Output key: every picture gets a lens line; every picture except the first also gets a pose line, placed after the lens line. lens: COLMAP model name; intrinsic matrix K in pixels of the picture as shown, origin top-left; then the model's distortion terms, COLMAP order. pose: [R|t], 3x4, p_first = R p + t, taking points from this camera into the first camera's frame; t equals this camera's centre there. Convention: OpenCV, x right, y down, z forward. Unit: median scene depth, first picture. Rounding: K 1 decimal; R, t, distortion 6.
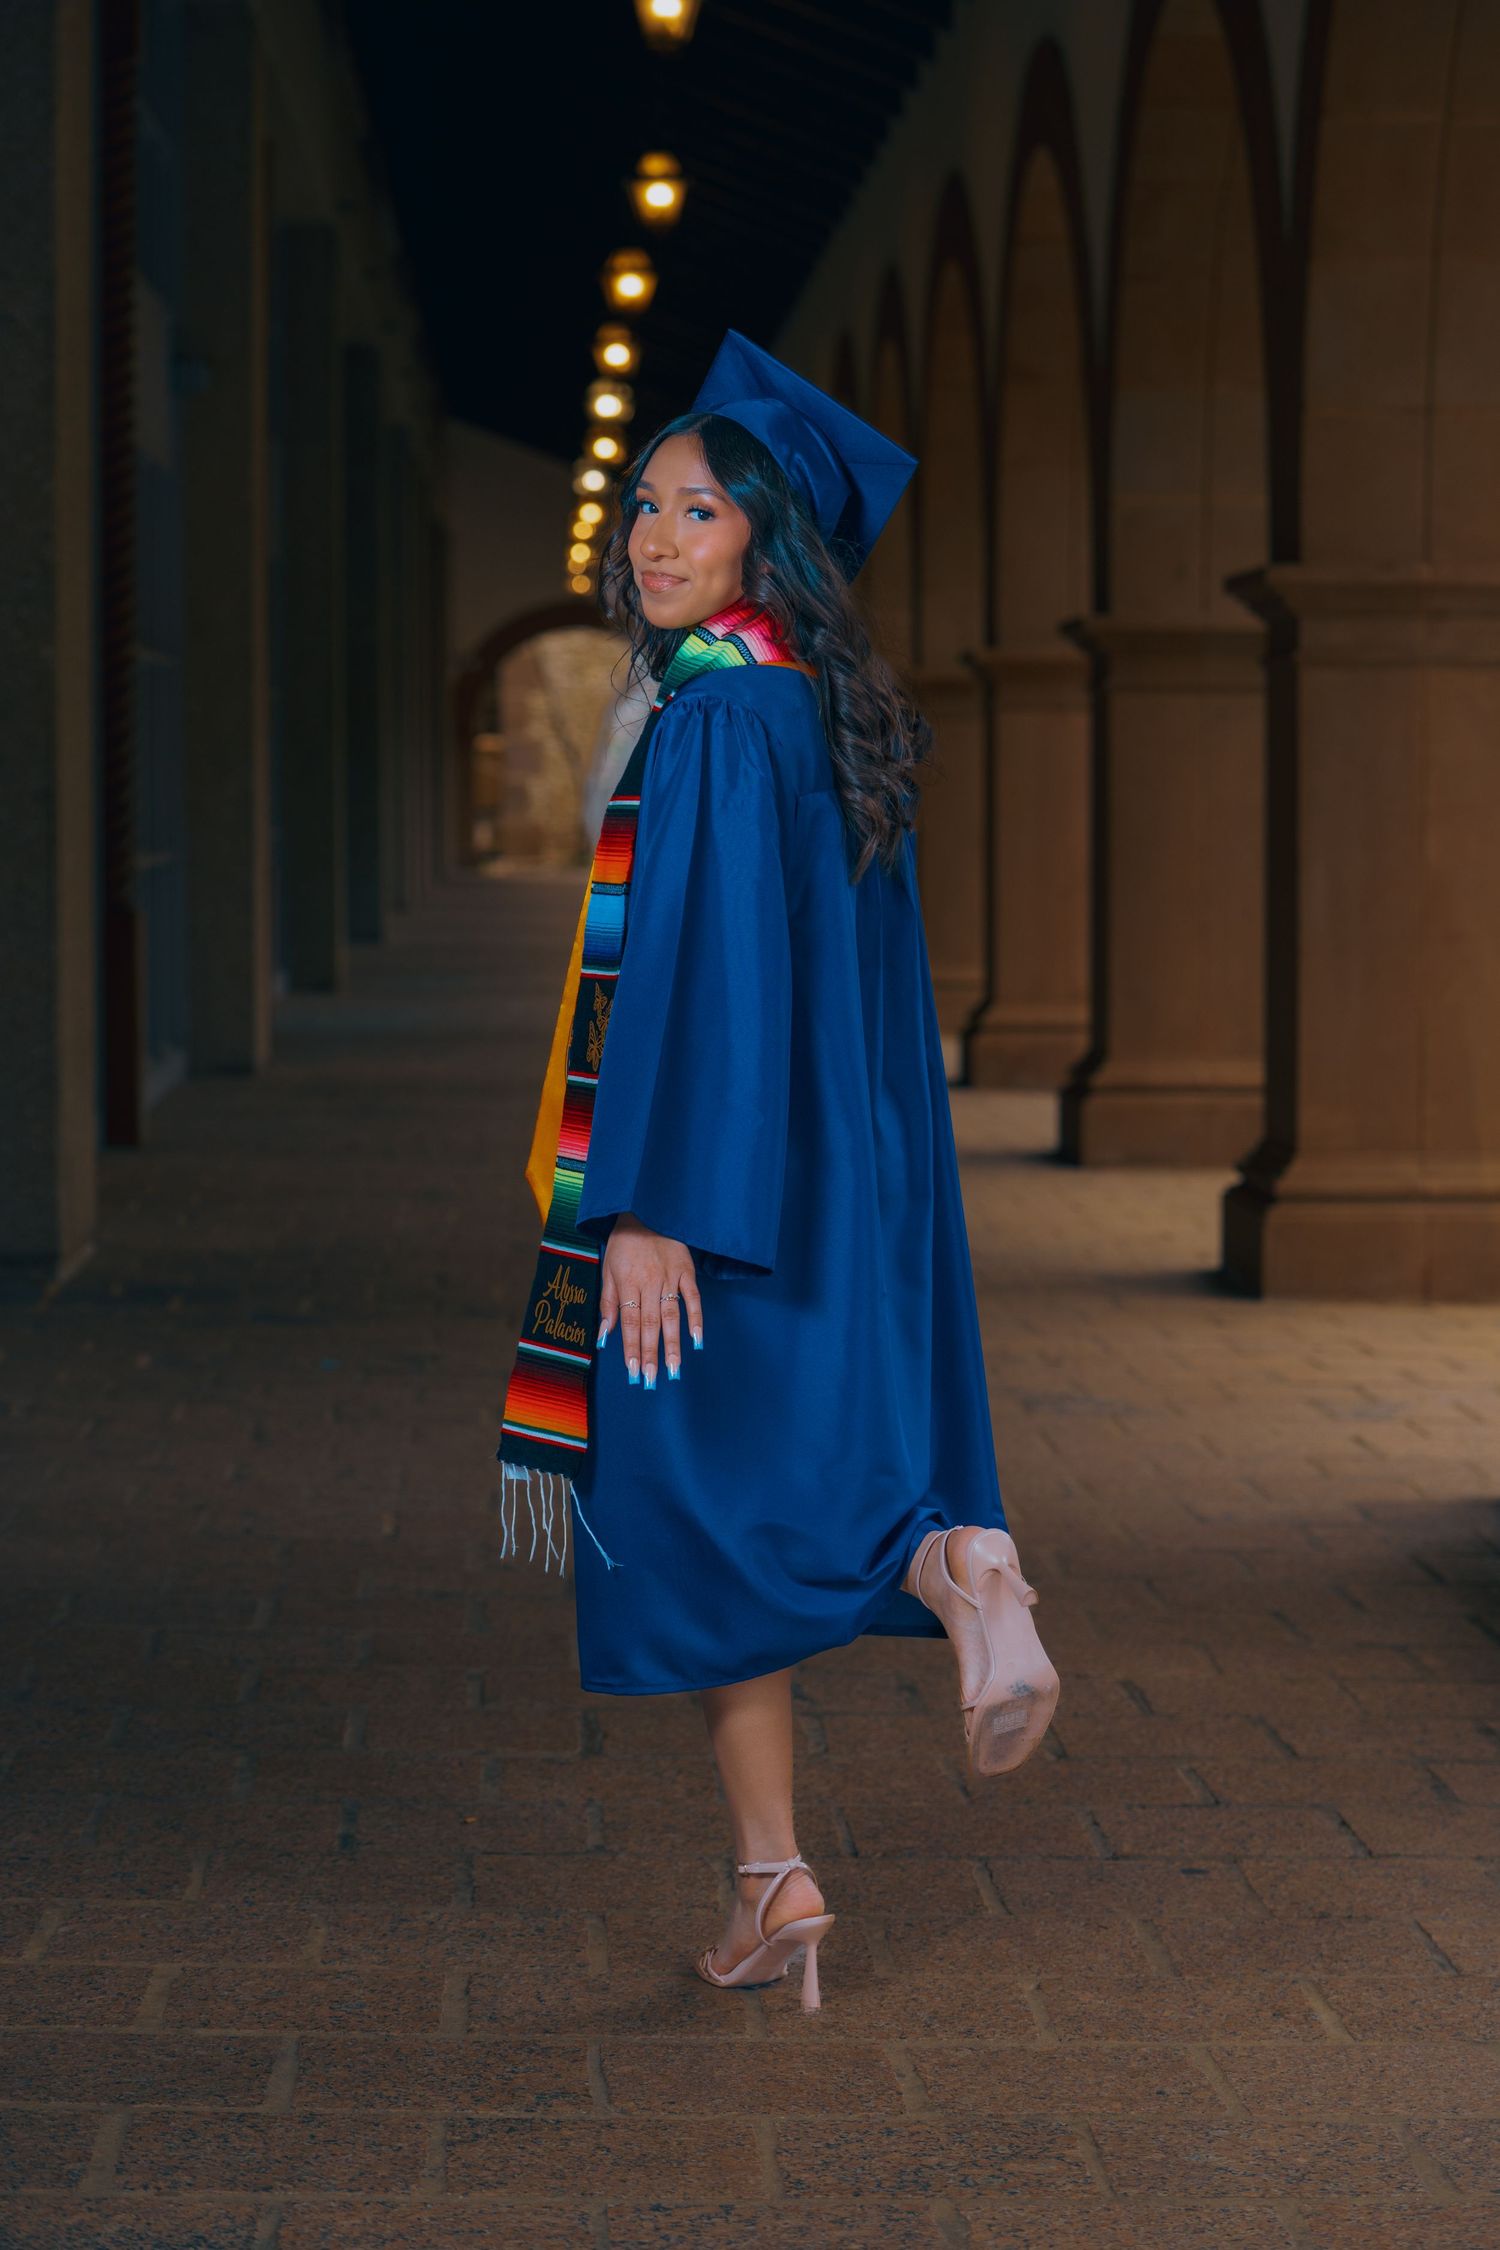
lens RADIAL K [[4998.7, 0, 752.7], [0, 4998.7, 1122.2], [0, 0, 1]] dist [0.002113, 0.000000]
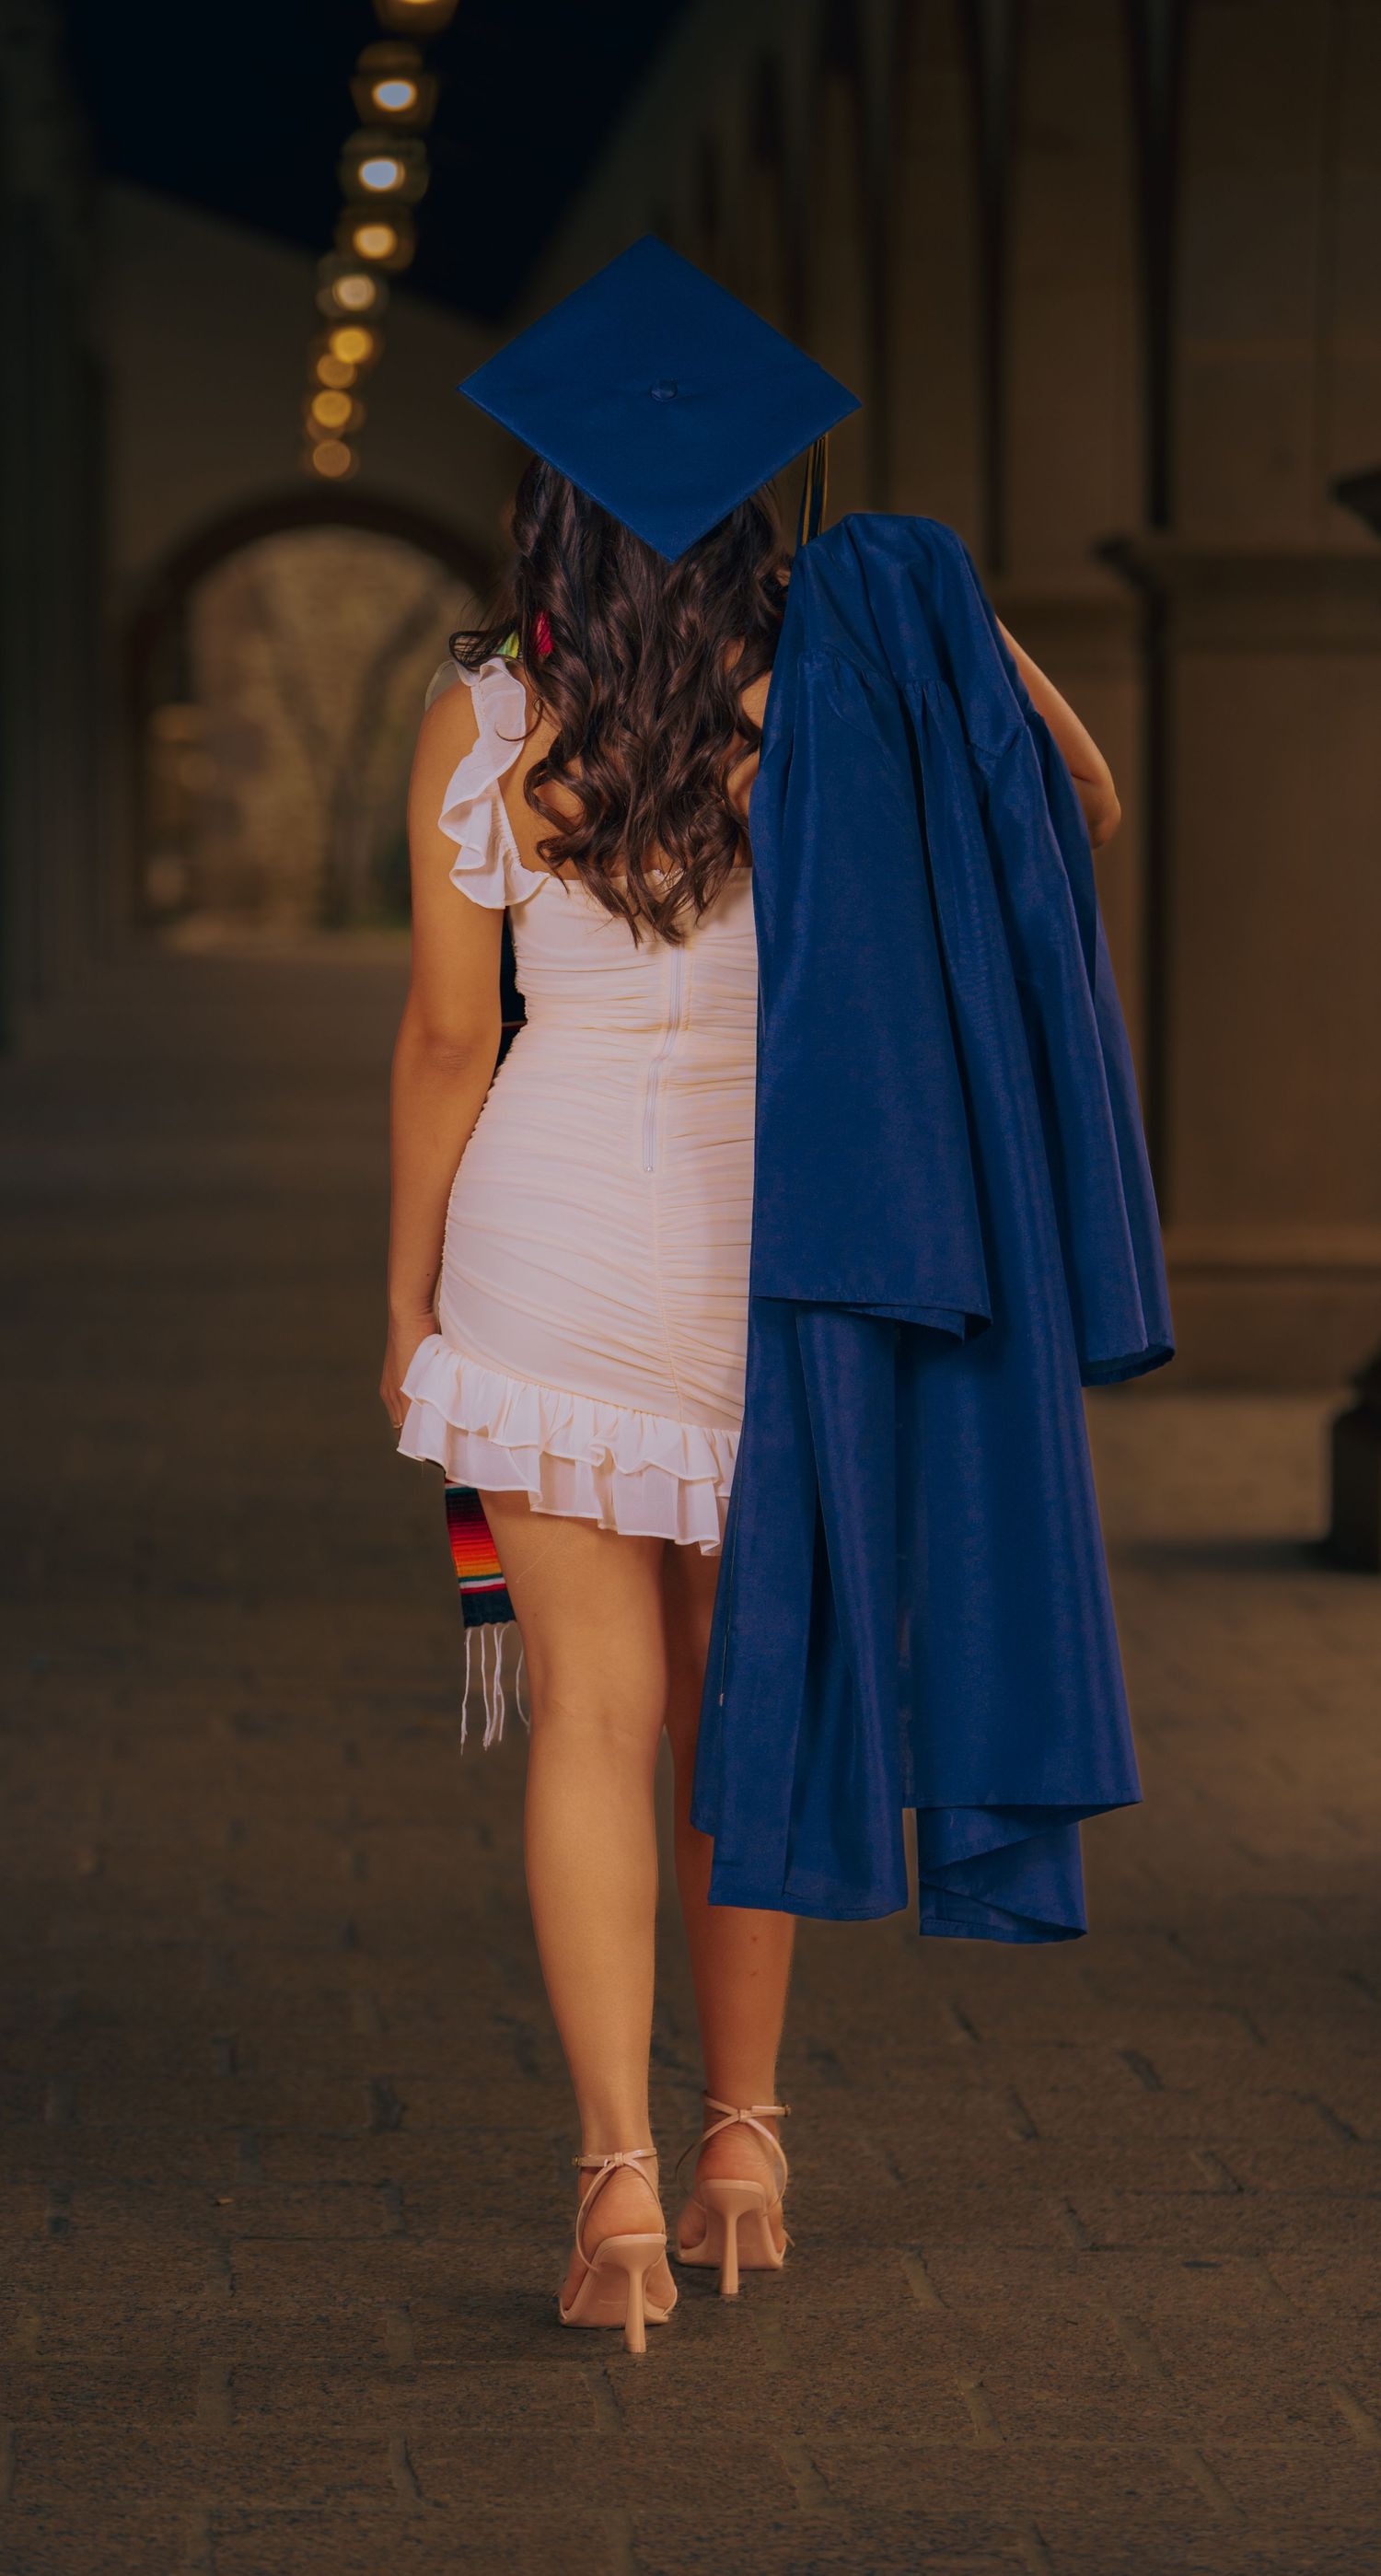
lens RADIAL K [[8794.4, 0, 582.7], [0, 8794.4, 1257.6], [0, 0, 1]] dist [0.744622, 0.000000]
pose [[0.999990, -0.000443, -0.004475, 0.002311], [0.000378, 0.999895, -0.014481, 0.017310], [0.004481, 0.014480, 0.999885, -0.288582]]
